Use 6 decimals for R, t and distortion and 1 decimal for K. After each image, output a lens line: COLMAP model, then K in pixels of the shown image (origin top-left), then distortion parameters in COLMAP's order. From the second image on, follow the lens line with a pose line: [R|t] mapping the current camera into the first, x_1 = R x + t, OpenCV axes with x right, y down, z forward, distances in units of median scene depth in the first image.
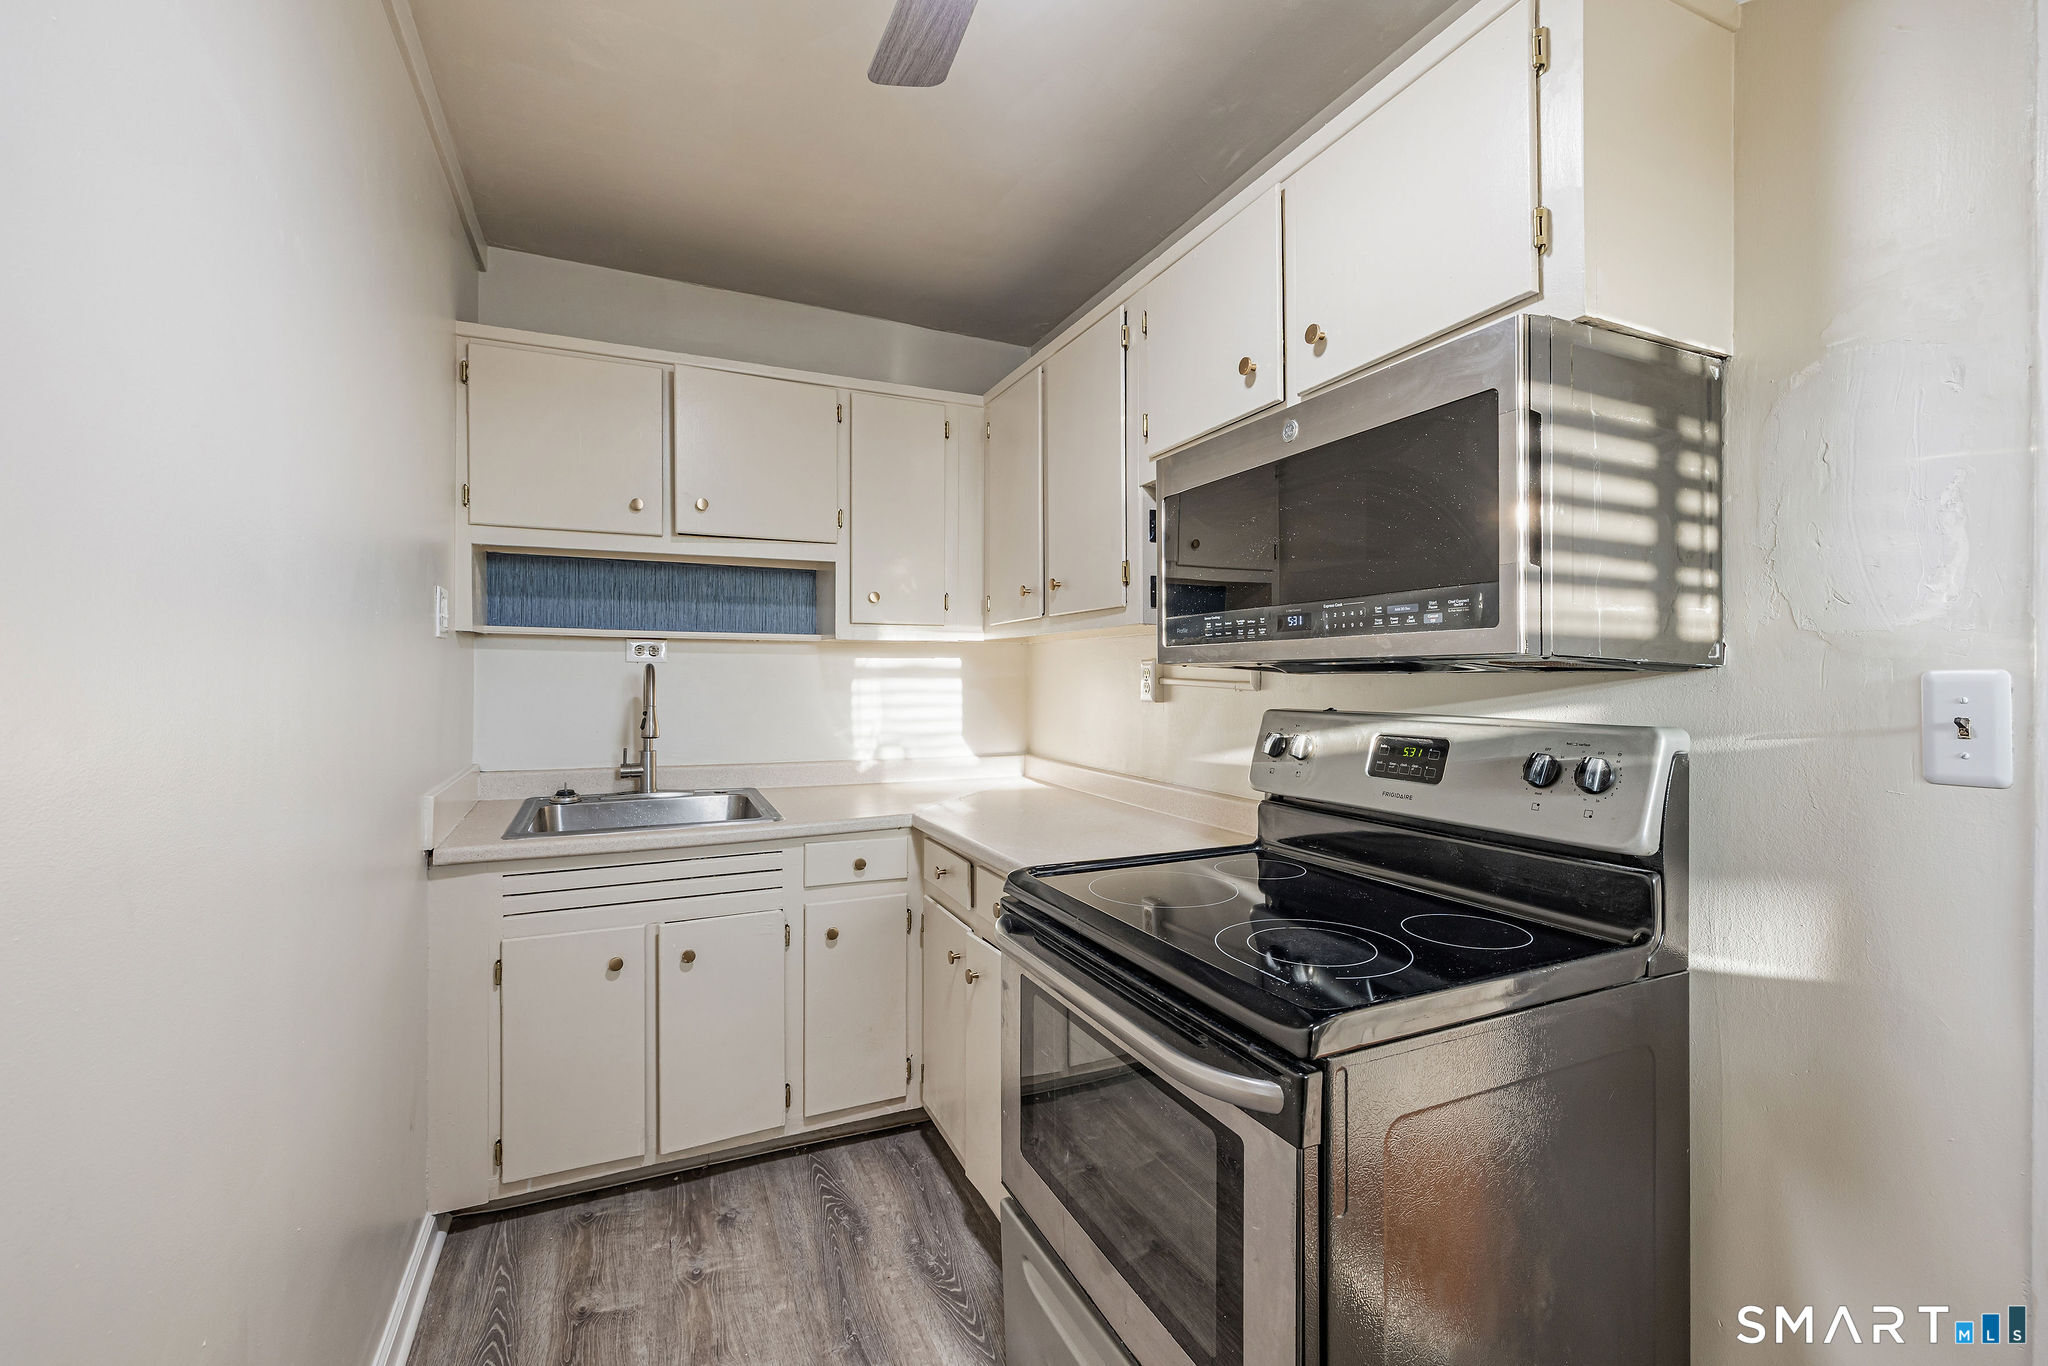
lens RADIAL K [[874.1, 0, 1030.7], [0, 874.1, 678.3], [0, 0, 1]] dist [-0.003484, -0.001218]
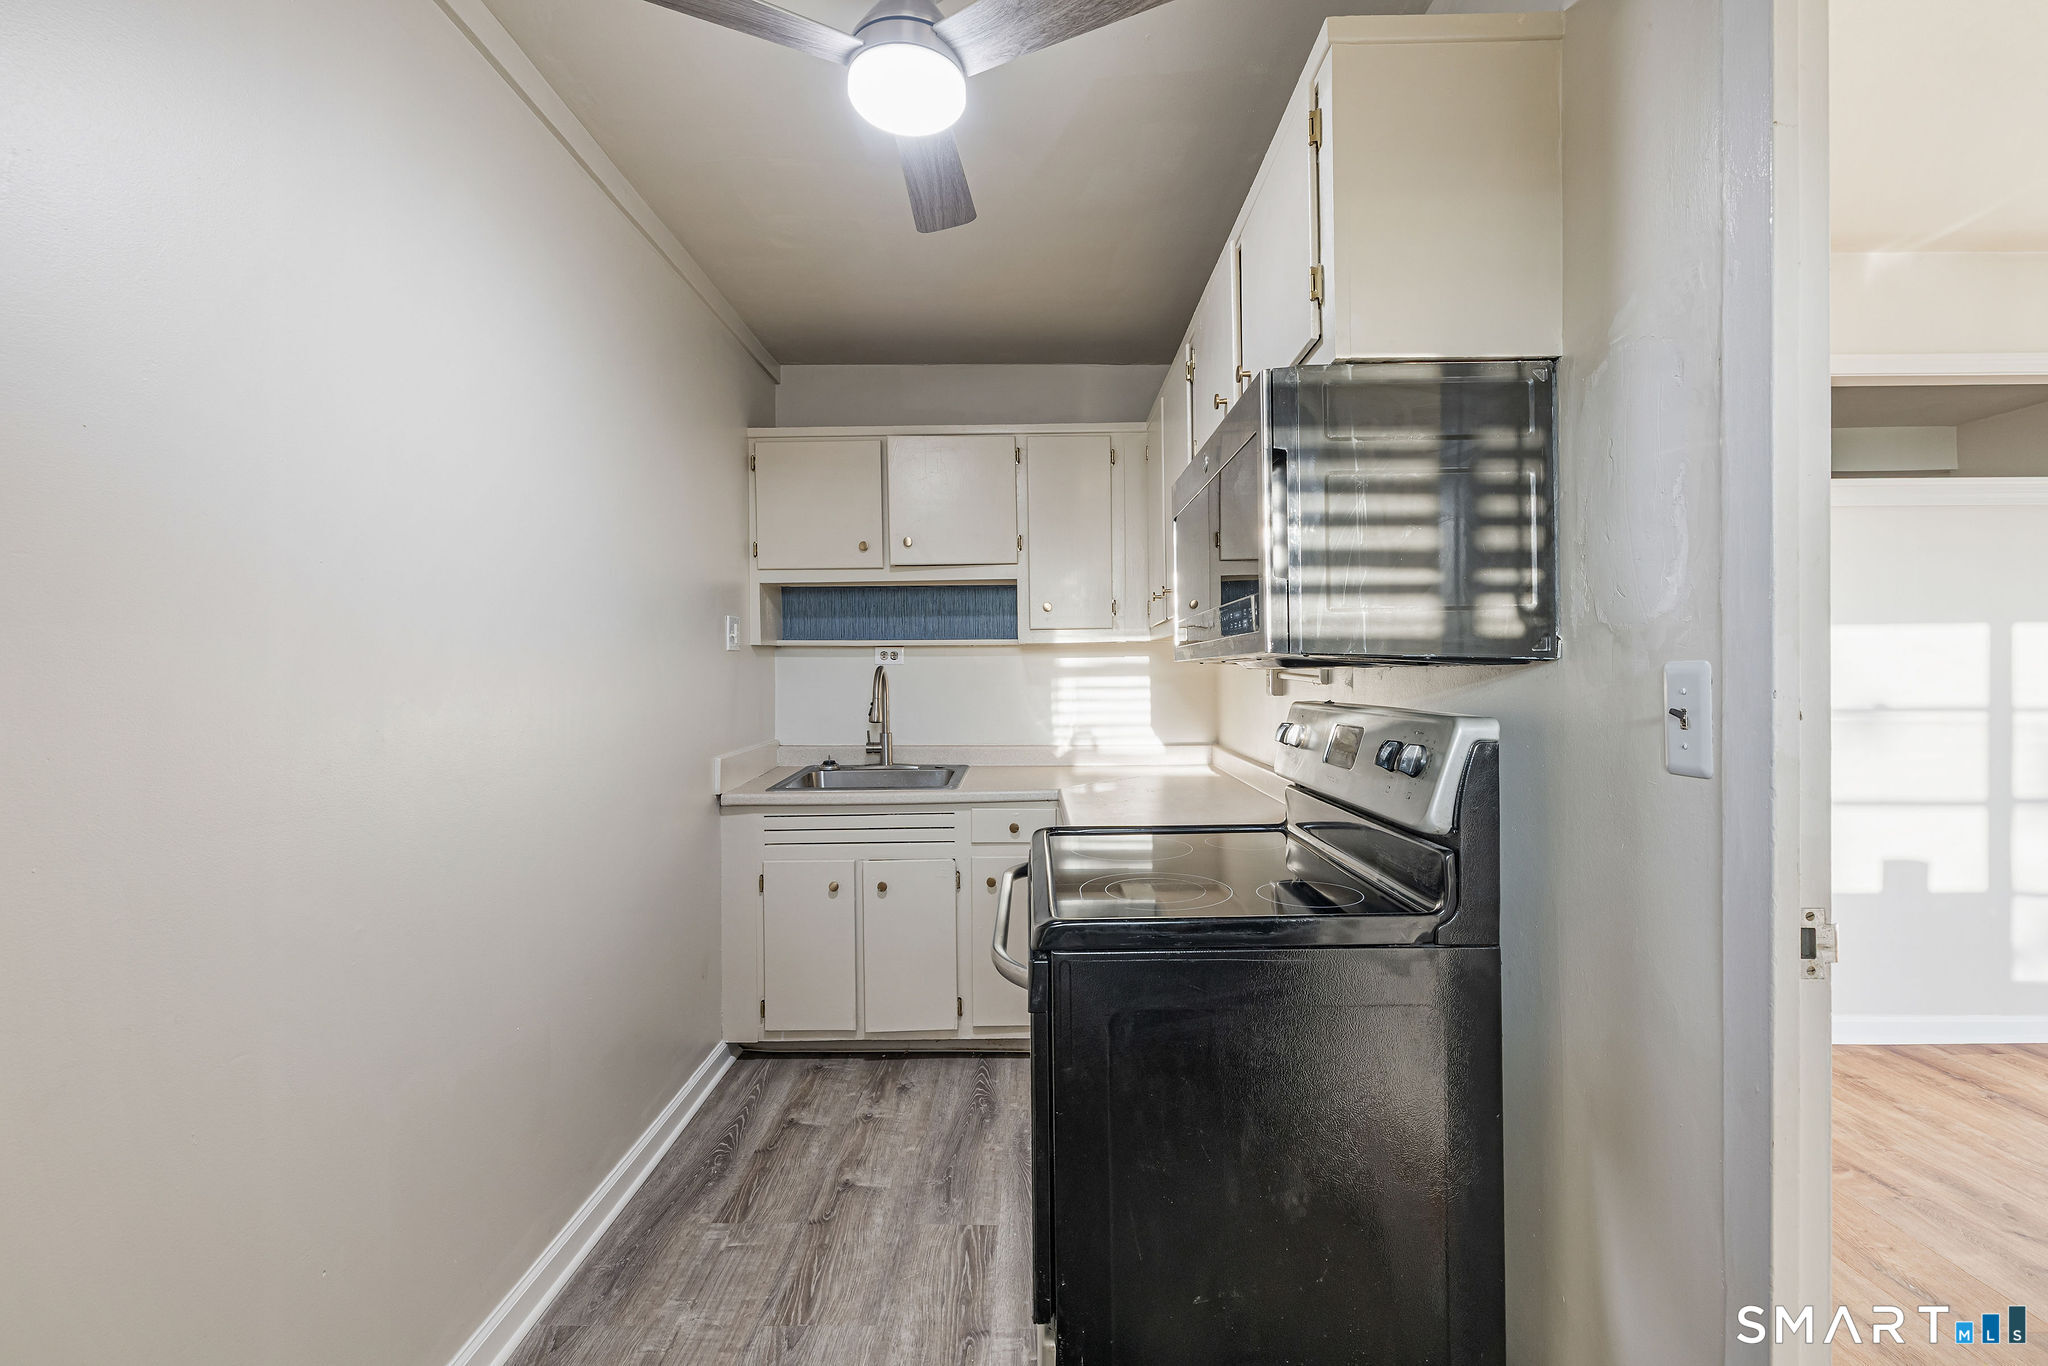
lens RADIAL K [[874.1, 0, 1012.5], [0, 874.1, 675.5], [0, 0, 1]] dist [-0.003484, -0.001218]
pose [[0.902536, -0.009469, -0.430510, 0.408646], [0.010528, 0.999945, 0.000076, -0.001105], [0.430485, -0.004601, 0.902586, -0.127401]]
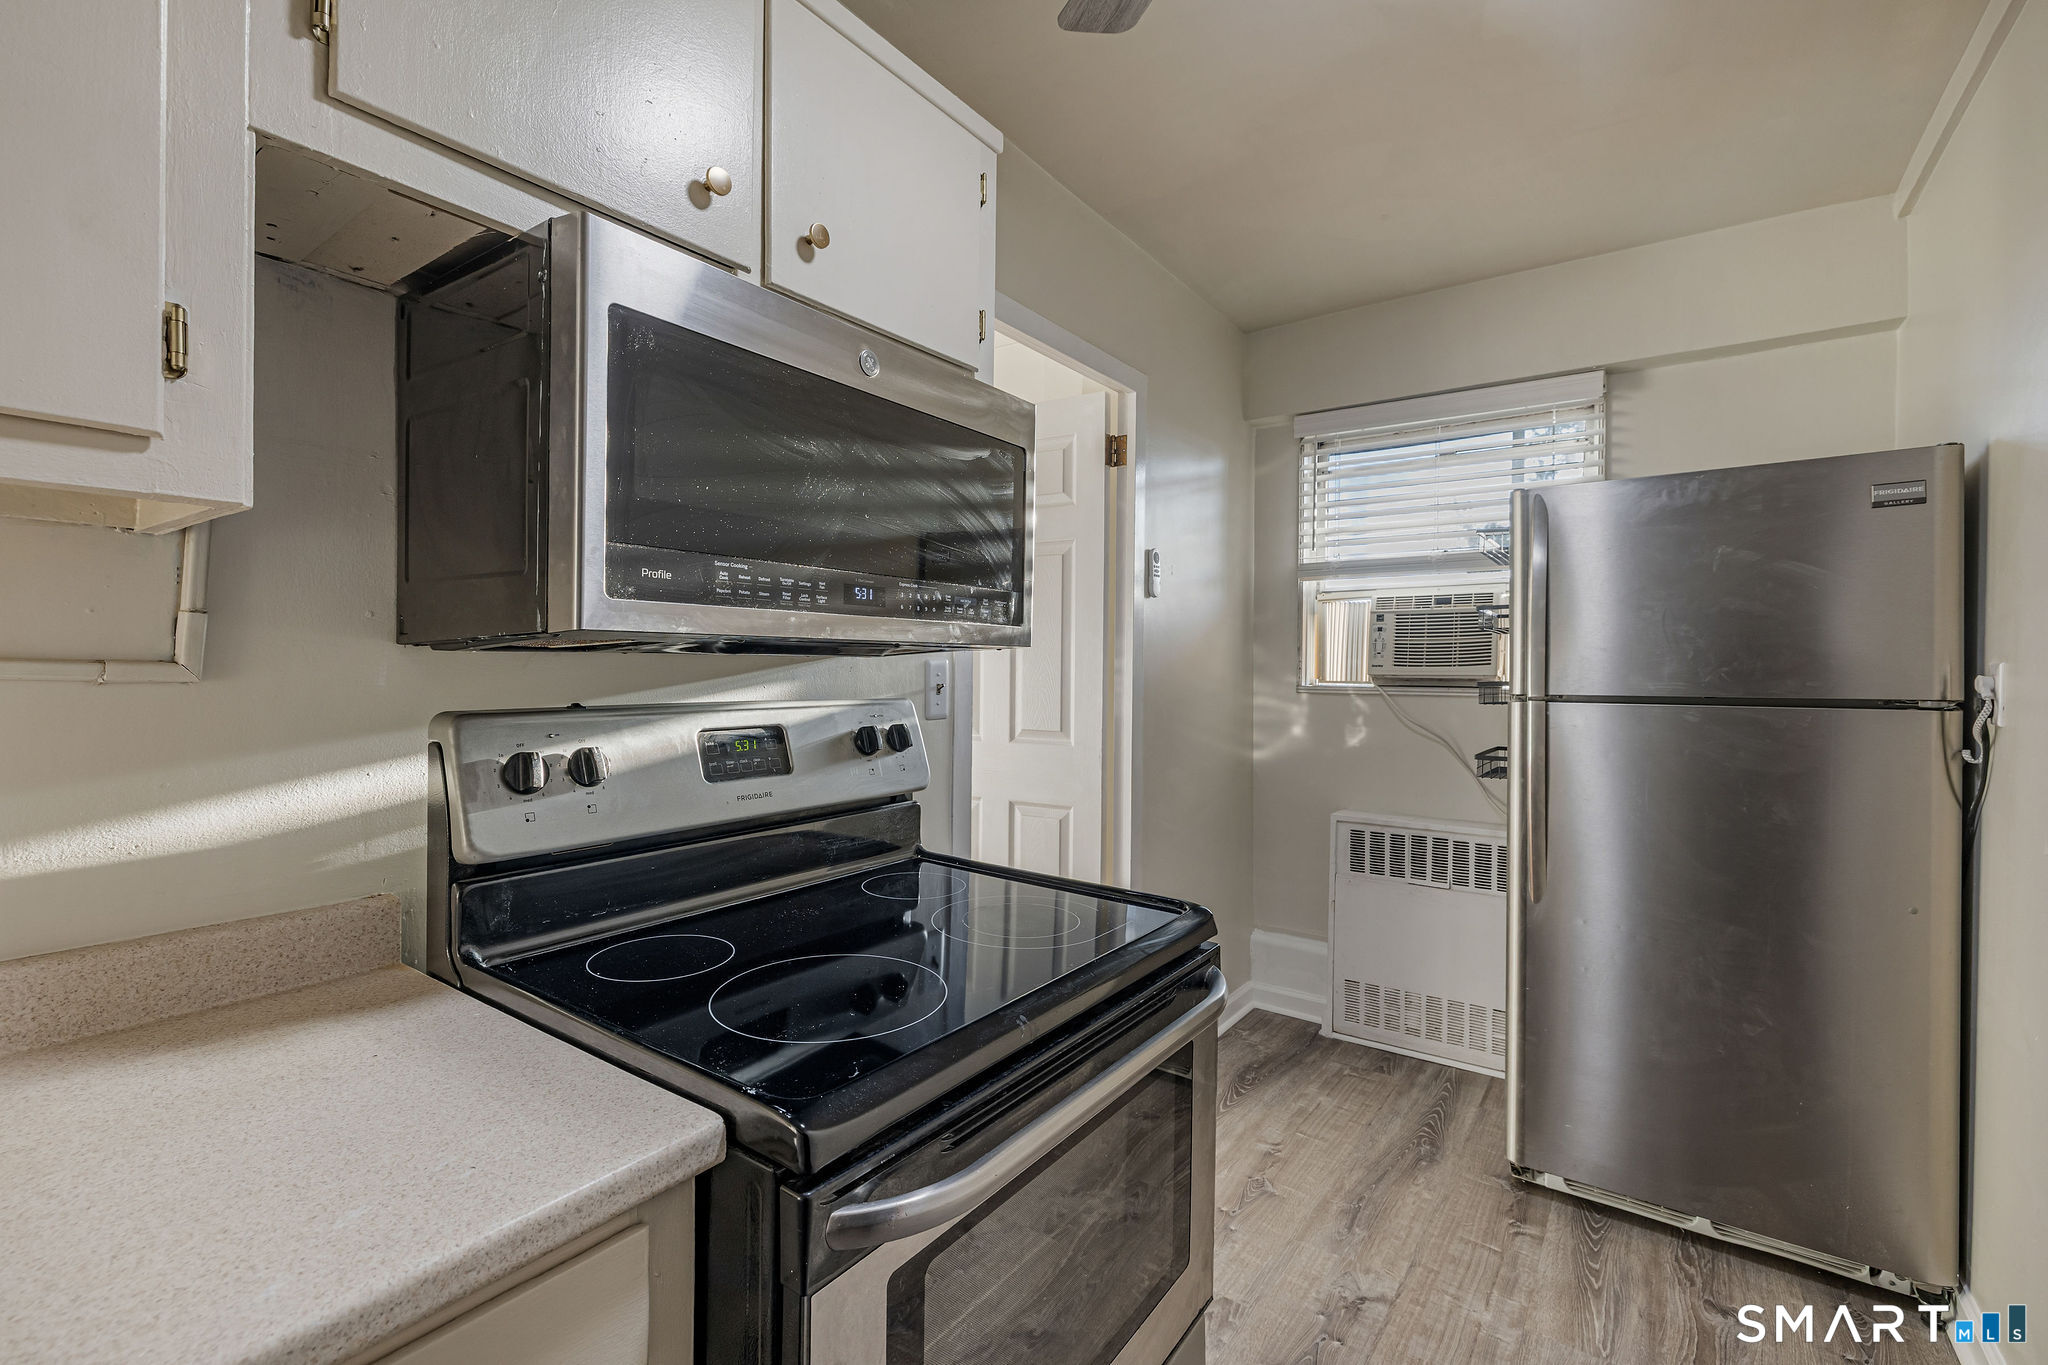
lens RADIAL K [[874.1, 0, 1037.3], [0, 874.1, 672.6], [0, 0, 1]] dist [-0.003484, -0.001218]
pose [[-0.494599, -0.017043, 0.868954, -0.352810], [-0.015248, 0.999824, 0.010931, -0.001649], [-0.868988, -0.007843, -0.494772, 0.891098]]
